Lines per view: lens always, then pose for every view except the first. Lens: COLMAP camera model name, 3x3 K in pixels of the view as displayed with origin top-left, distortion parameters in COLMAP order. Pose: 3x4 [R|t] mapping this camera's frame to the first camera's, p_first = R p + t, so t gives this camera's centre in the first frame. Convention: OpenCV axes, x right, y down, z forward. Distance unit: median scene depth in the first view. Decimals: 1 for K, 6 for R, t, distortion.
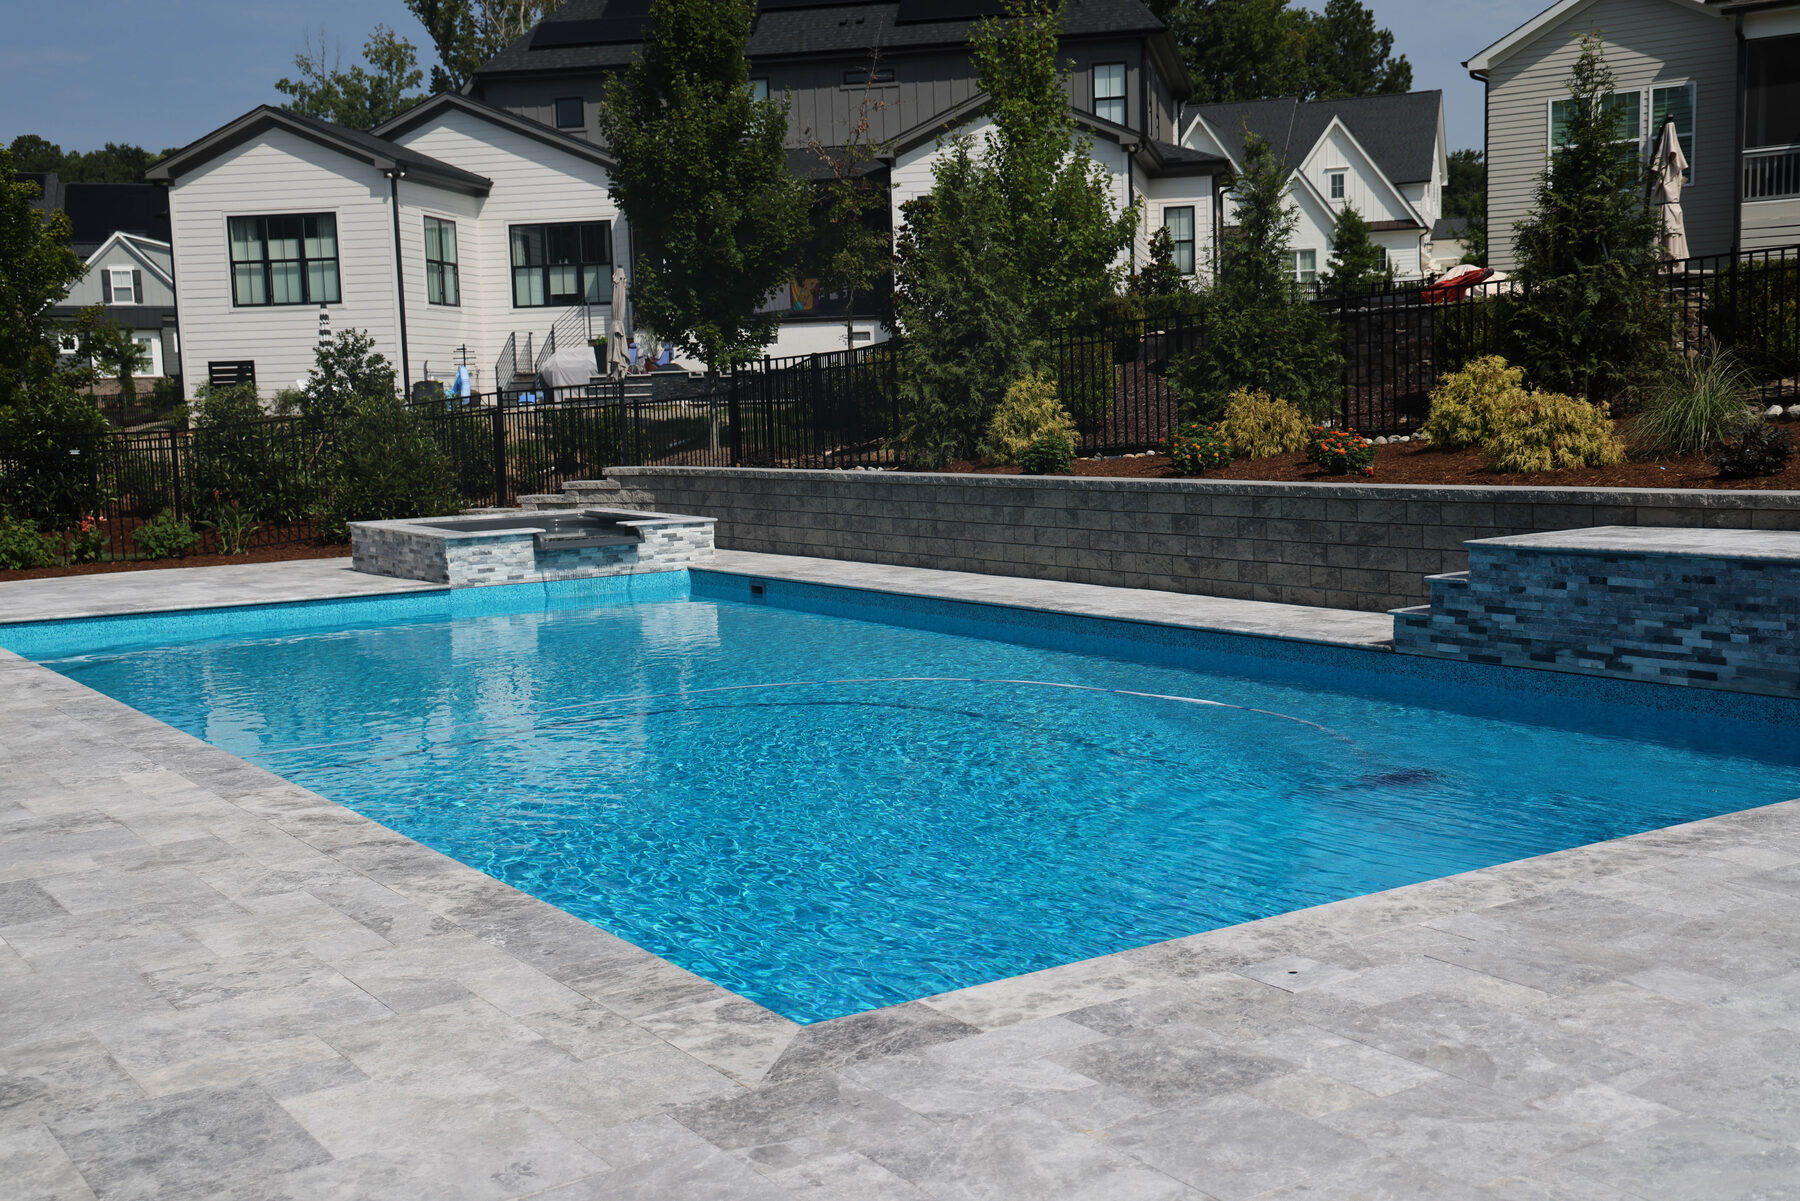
lens RADIAL K [[2127.3, 0, 907.6], [0, 2127.3, 552.3], [0, 0, 1]] dist [0.131567, 0.000000]
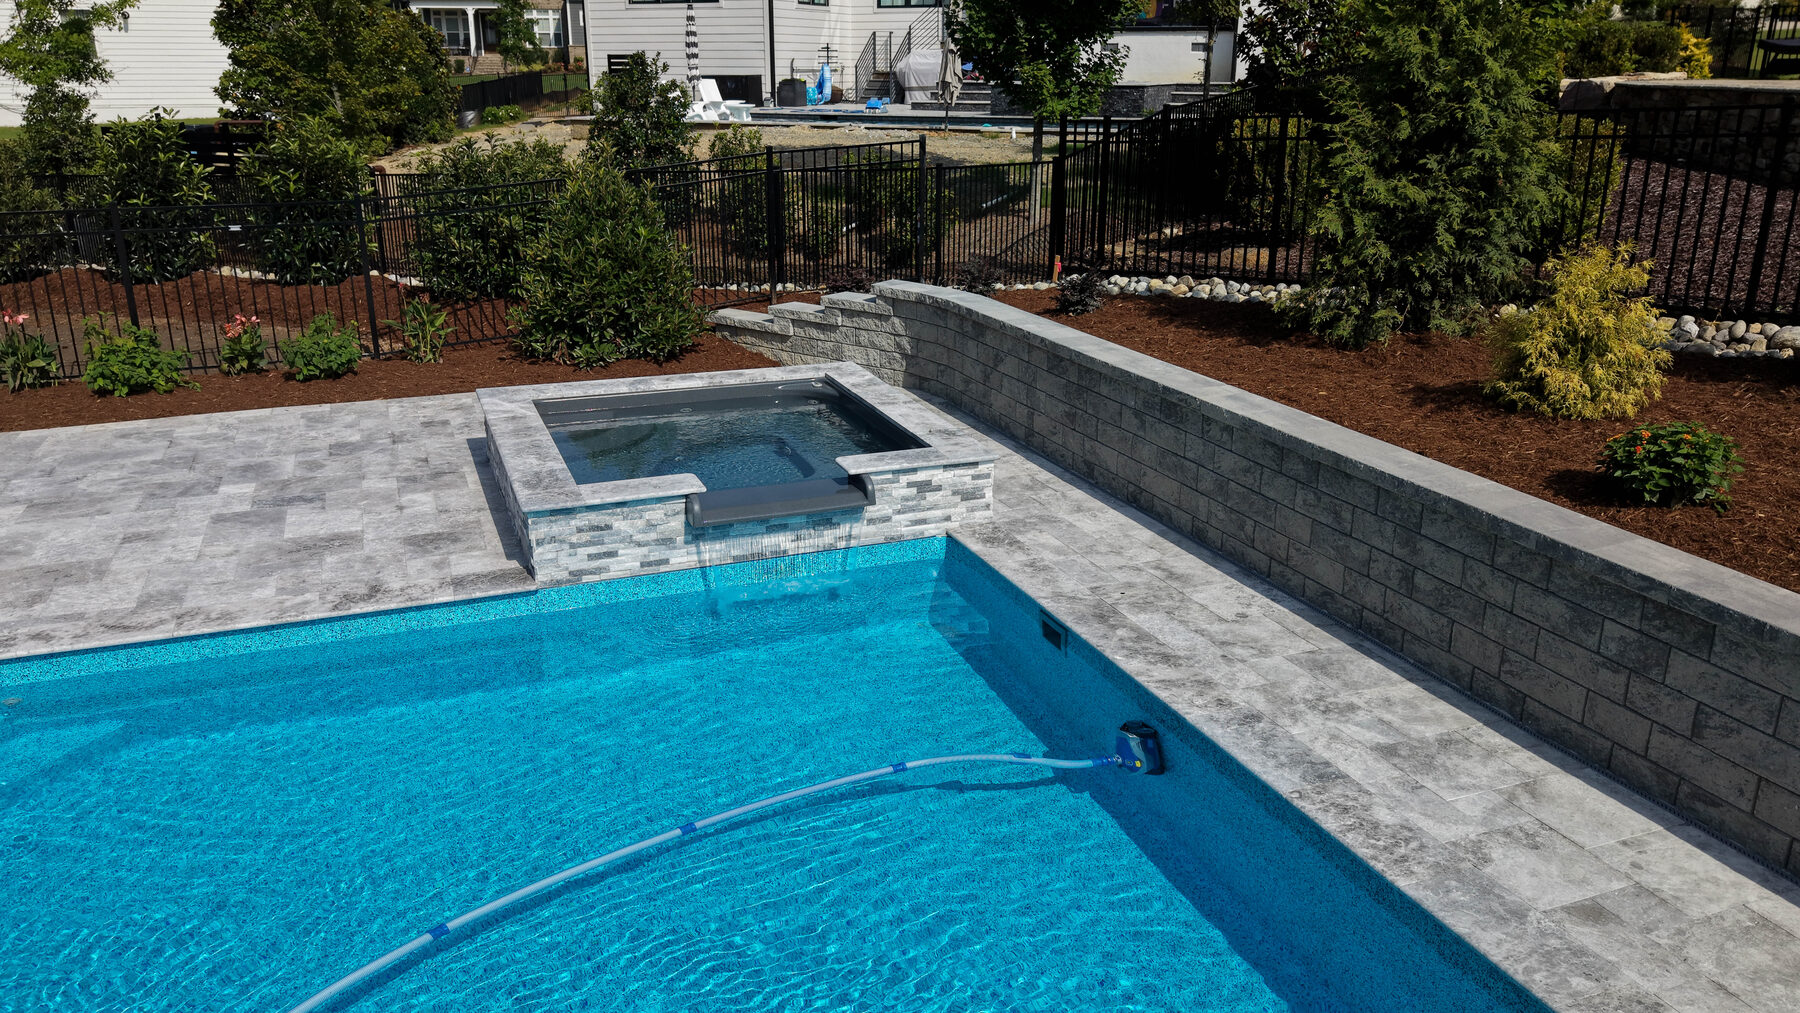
lens RADIAL K [[1353.6, 0, 880.2], [0, 1353.6, 490.9], [0, 0, 1]] dist [0.041290, -0.042460]
pose [[0.975052, 0.100204, -0.198072, -0.040930], [-0.049675, 0.968182, 0.245267, -0.089756], [0.216347, -0.229309, 0.949006, 0.561803]]
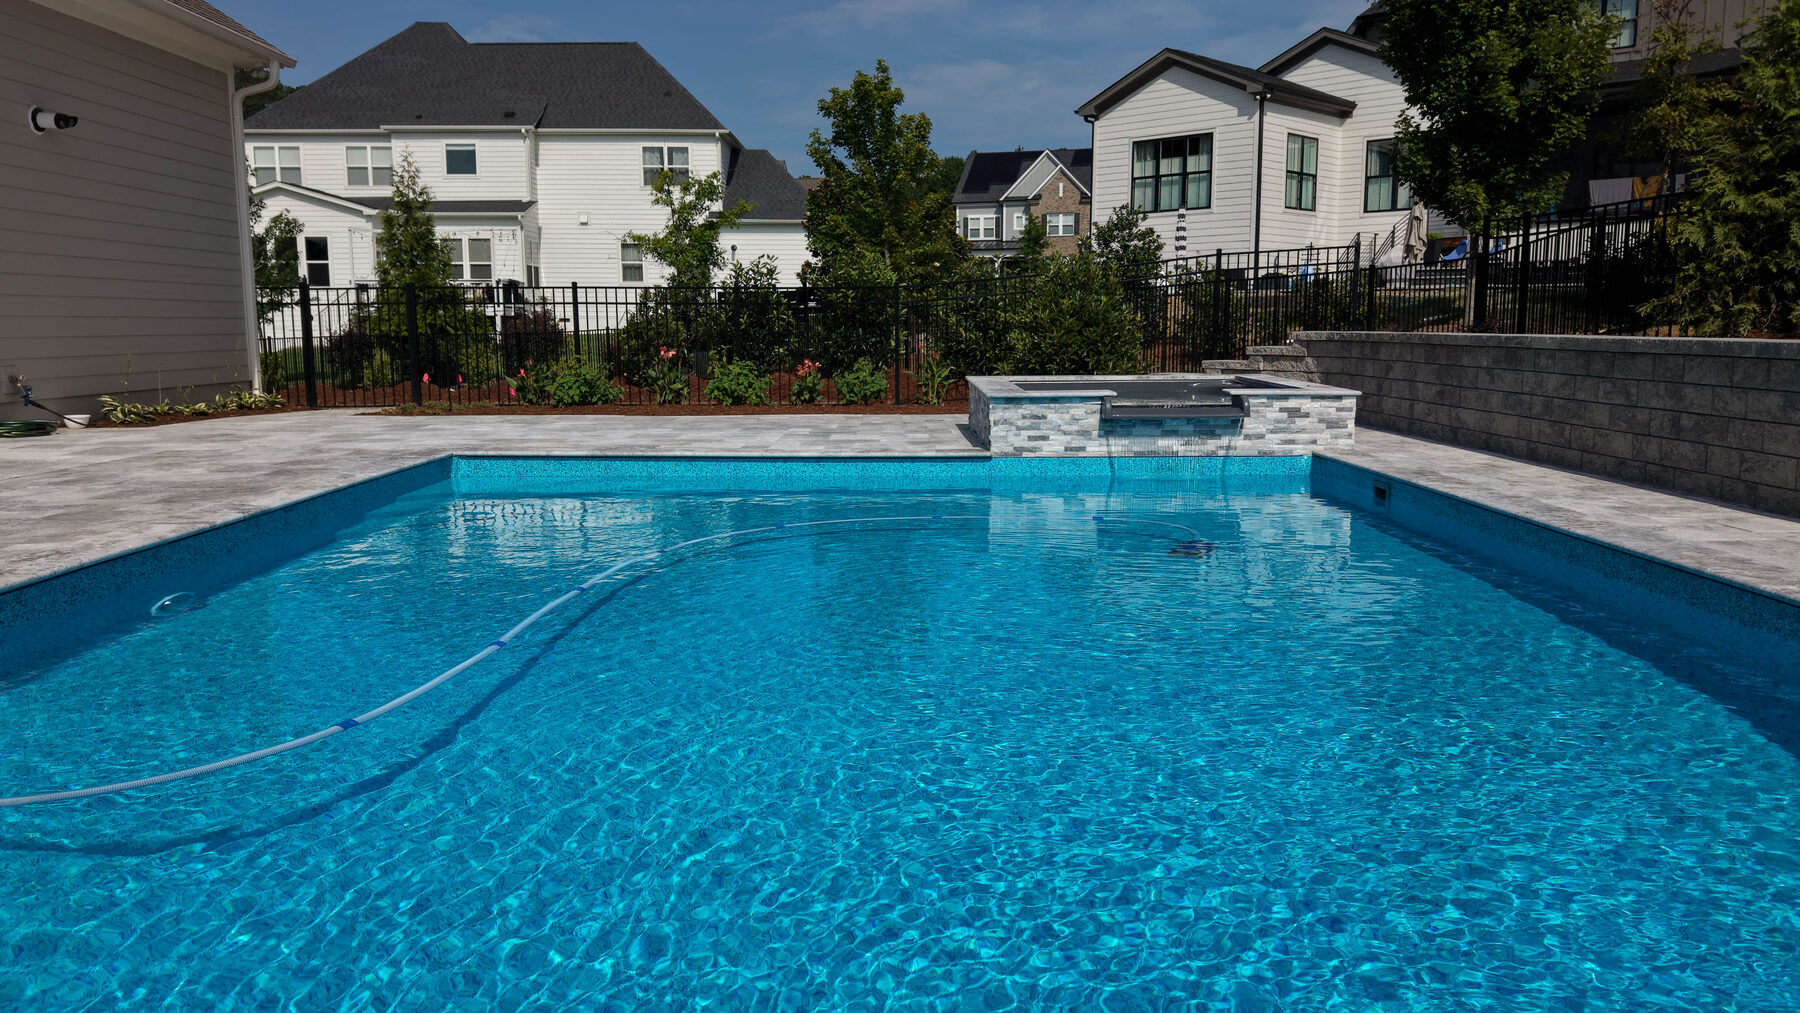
lens RADIAL K [[1353.6, 0, 889.5], [0, 1353.6, 505.4], [0, 0, 1]] dist [0.041290, -0.042460]
pose [[0.835822, 0.101650, -0.539509, 0.032632], [-0.064705, 0.994100, 0.087057, -0.006275], [0.545175, -0.037855, 0.837467, 0.452149]]
